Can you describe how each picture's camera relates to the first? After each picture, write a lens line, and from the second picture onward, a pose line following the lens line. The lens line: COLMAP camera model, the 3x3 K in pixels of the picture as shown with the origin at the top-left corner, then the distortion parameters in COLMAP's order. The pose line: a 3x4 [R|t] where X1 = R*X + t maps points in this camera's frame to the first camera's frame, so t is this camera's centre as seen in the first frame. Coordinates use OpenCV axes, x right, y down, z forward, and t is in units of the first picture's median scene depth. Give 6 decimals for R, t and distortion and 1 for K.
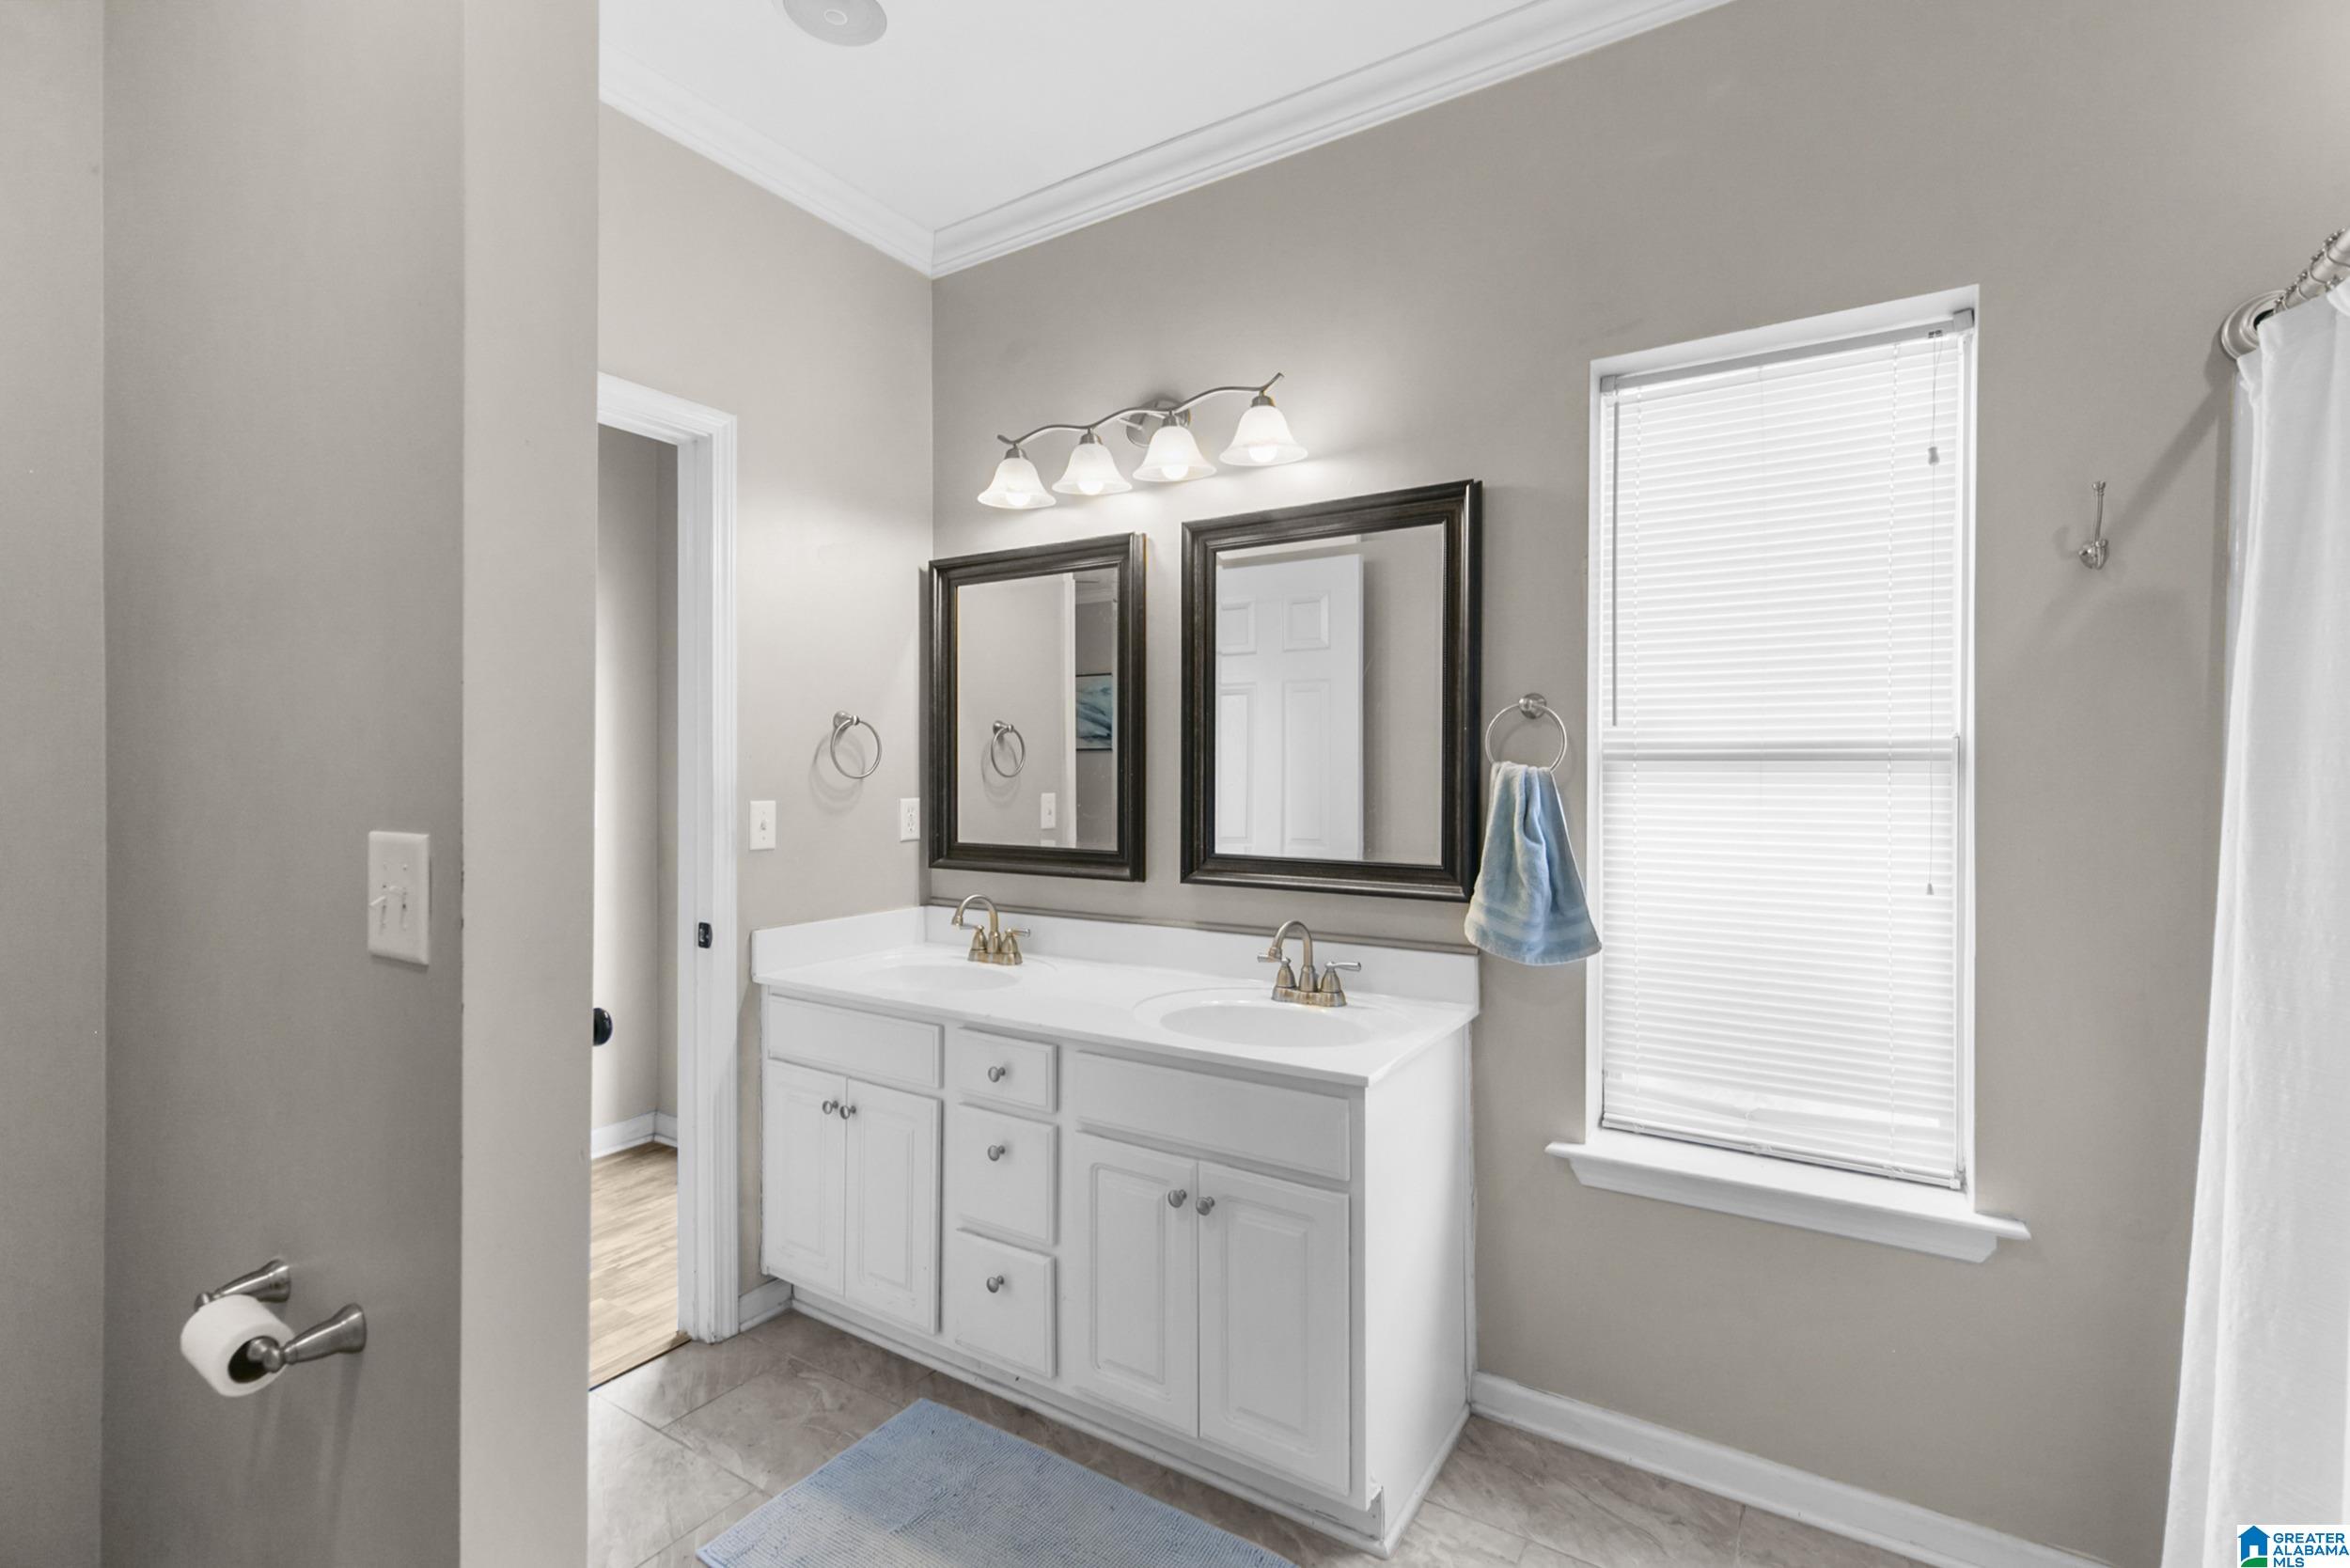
lens RADIAL K [[1040.9, 0, 1192.2], [0, 1040.9, 781.1], [0, 0, 1]] dist [0.001141, -0.001260]
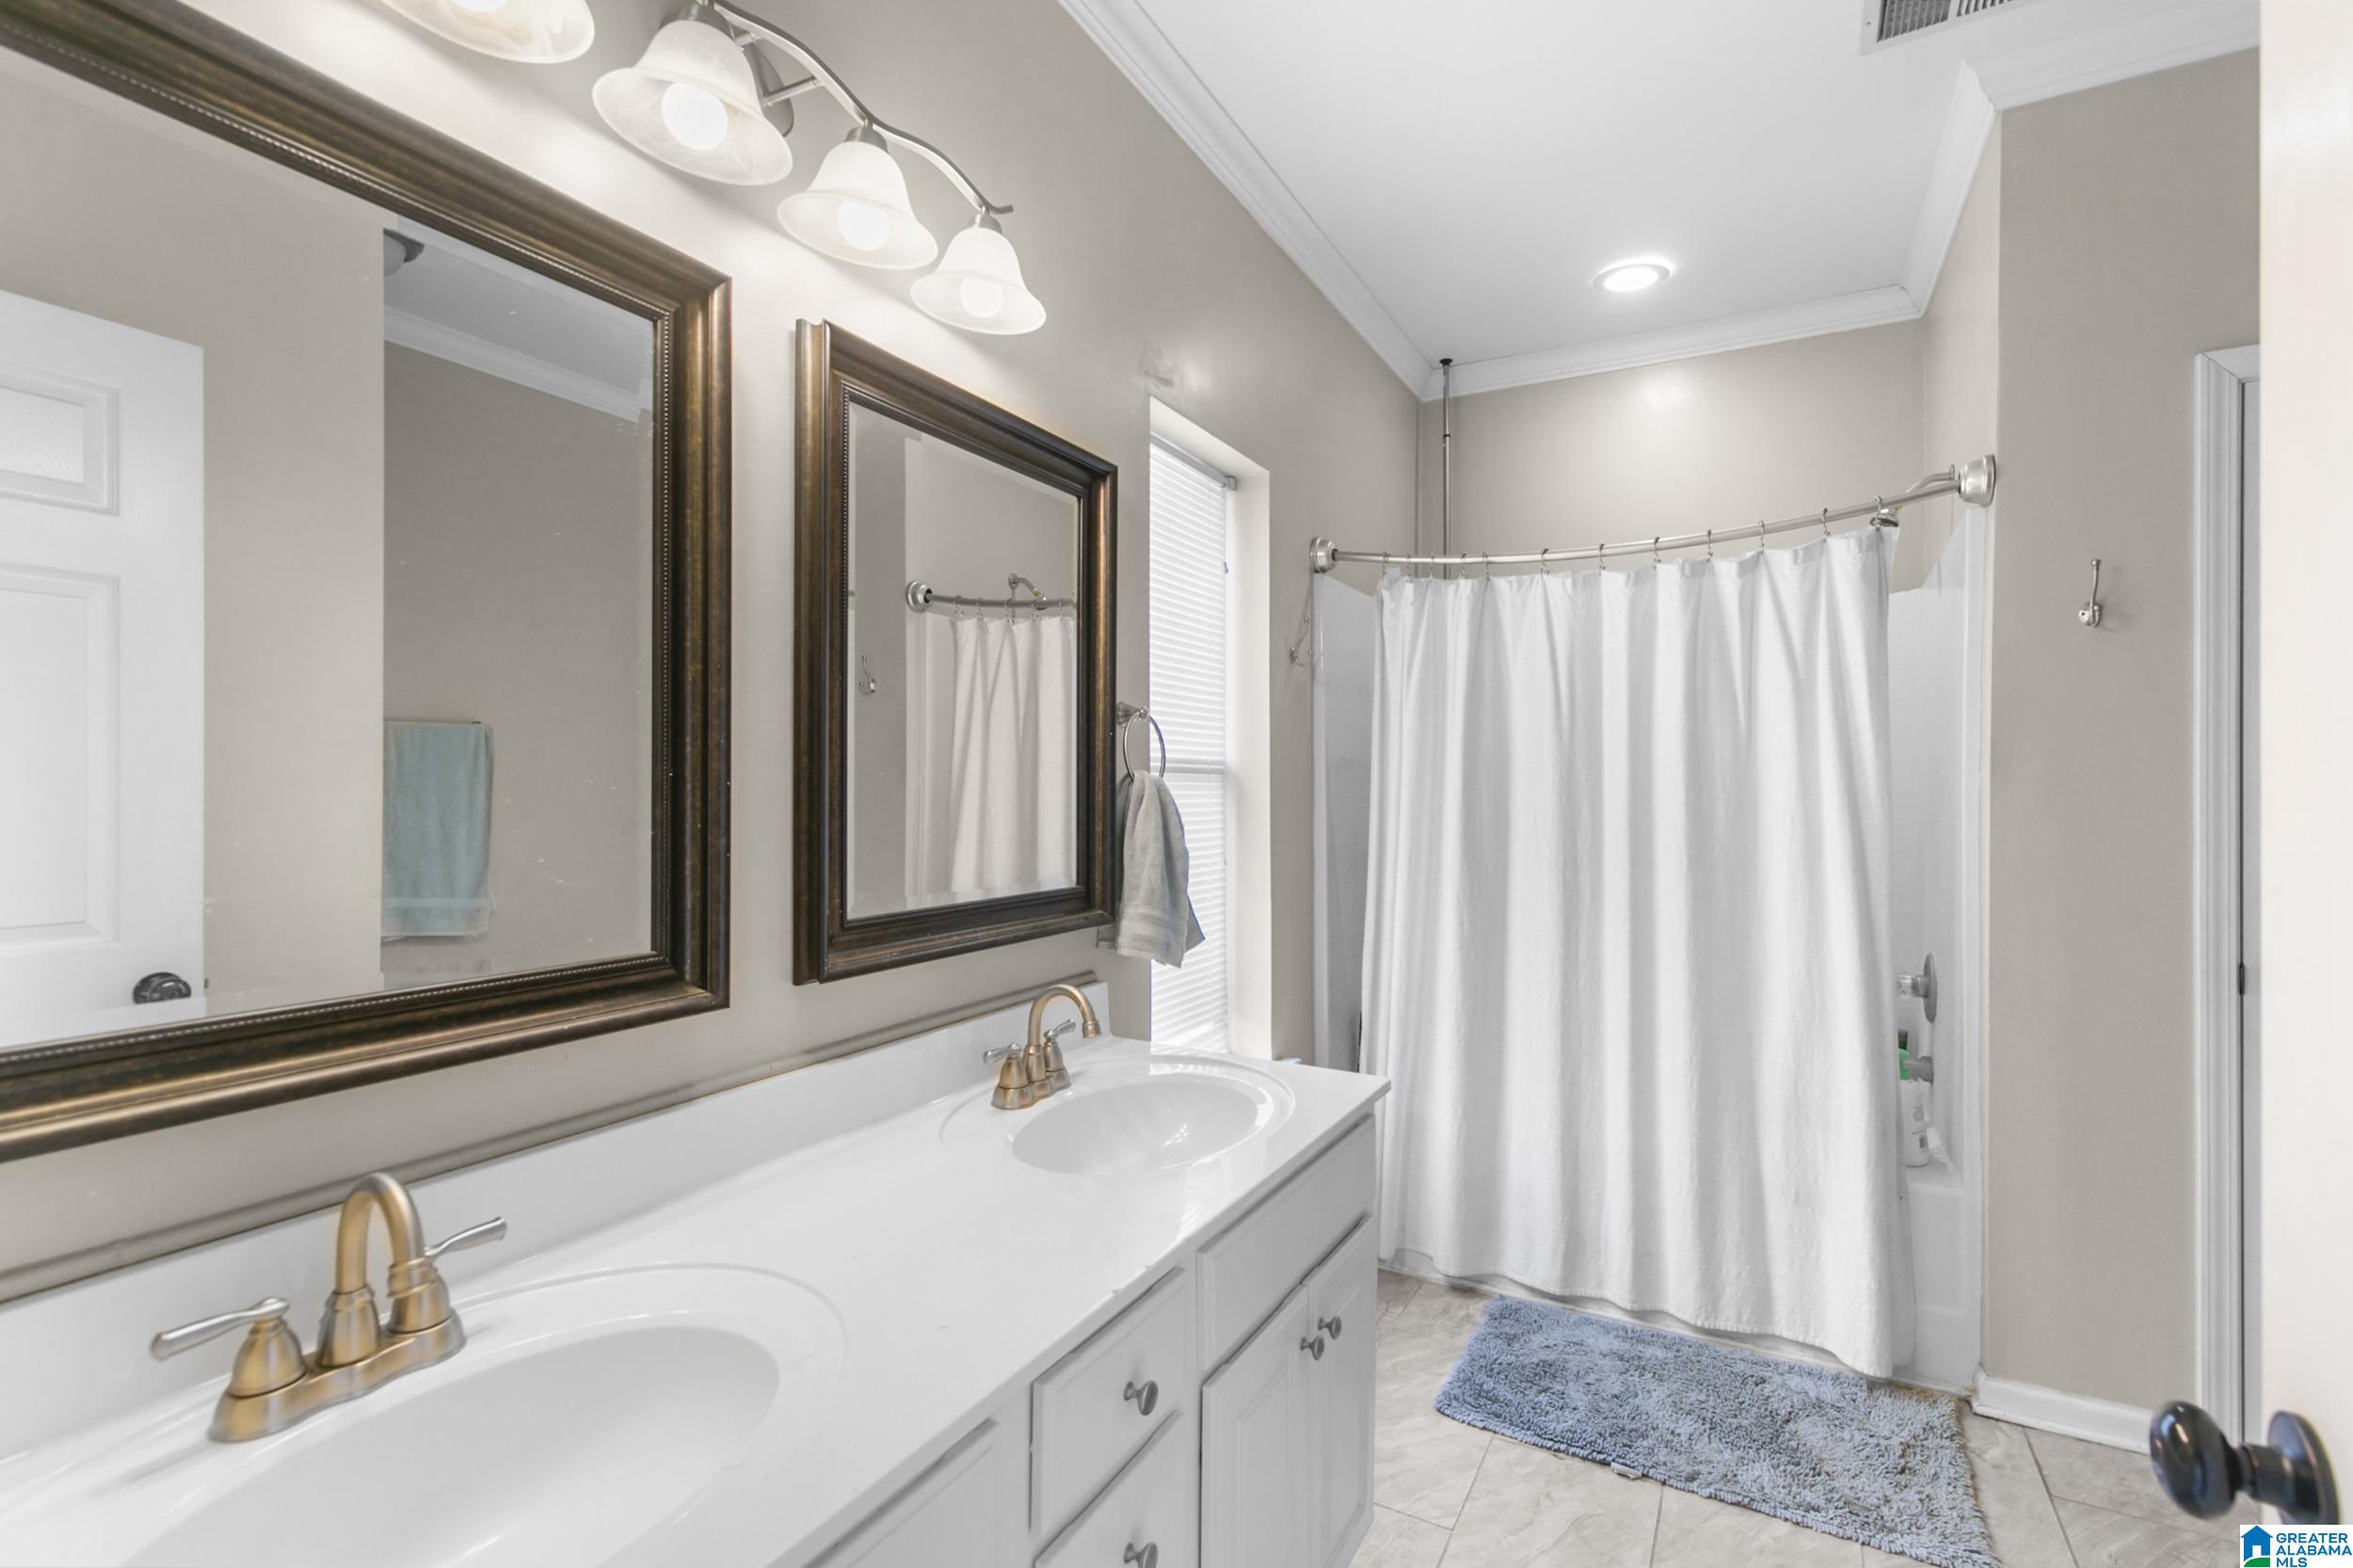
lens RADIAL K [[1042.2, 0, 1193.7], [0, 1042.2, 781.1], [0, 0, 1]] dist [0.001141, -0.001260]
pose [[-0.052046, -0.004516, 0.998634, -0.561643], [0.003057, 0.999984, 0.004681, -0.009740], [-0.998640, 0.003296, -0.052031, 0.828402]]
